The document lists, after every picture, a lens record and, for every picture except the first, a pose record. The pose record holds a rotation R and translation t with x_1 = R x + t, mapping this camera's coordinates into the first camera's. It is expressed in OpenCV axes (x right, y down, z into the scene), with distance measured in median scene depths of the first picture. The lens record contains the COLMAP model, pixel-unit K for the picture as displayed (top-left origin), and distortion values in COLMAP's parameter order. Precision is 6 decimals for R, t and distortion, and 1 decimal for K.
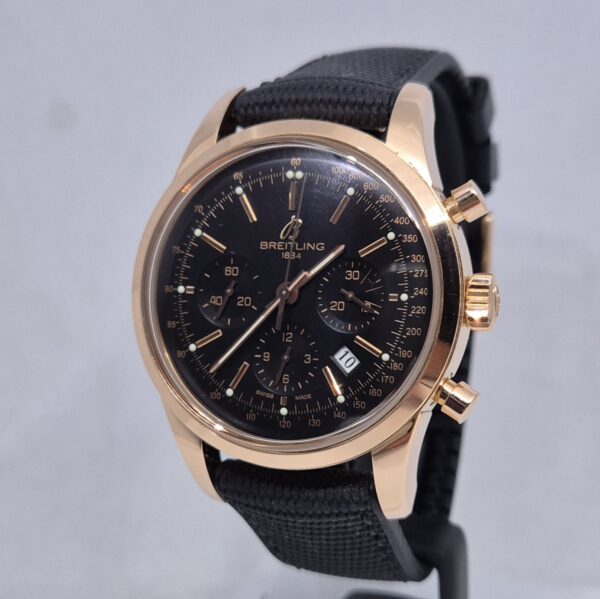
lens RADIAL K [[1243.0, 0, 331.5], [0, 1243.0, 337.2], [0, 0, 1]] dist [-0.060864, 0.000000]
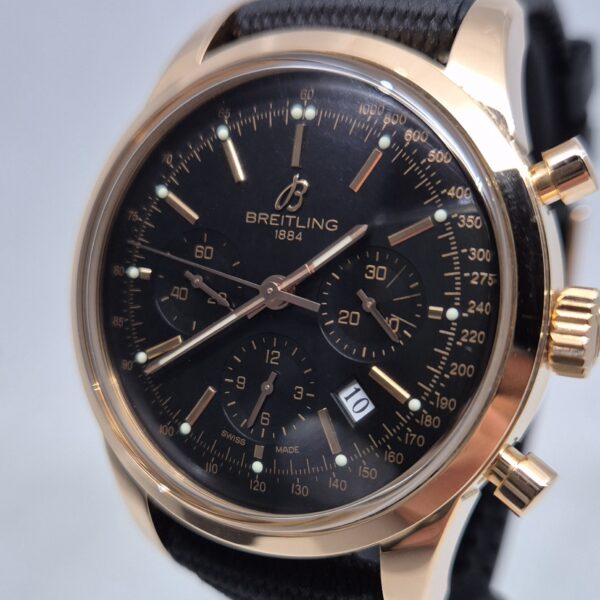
lens RADIAL K [[926.7, 0, 314.0], [0, 926.7, 351.3], [0, 0, 1]] dist [-0.054549, 0.000000]
pose [[0.989872, 0.090370, -0.109485, 0.041057], [-0.085440, 0.995141, 0.048926, -0.029555], [0.113374, -0.039076, 0.992784, 0.509914]]
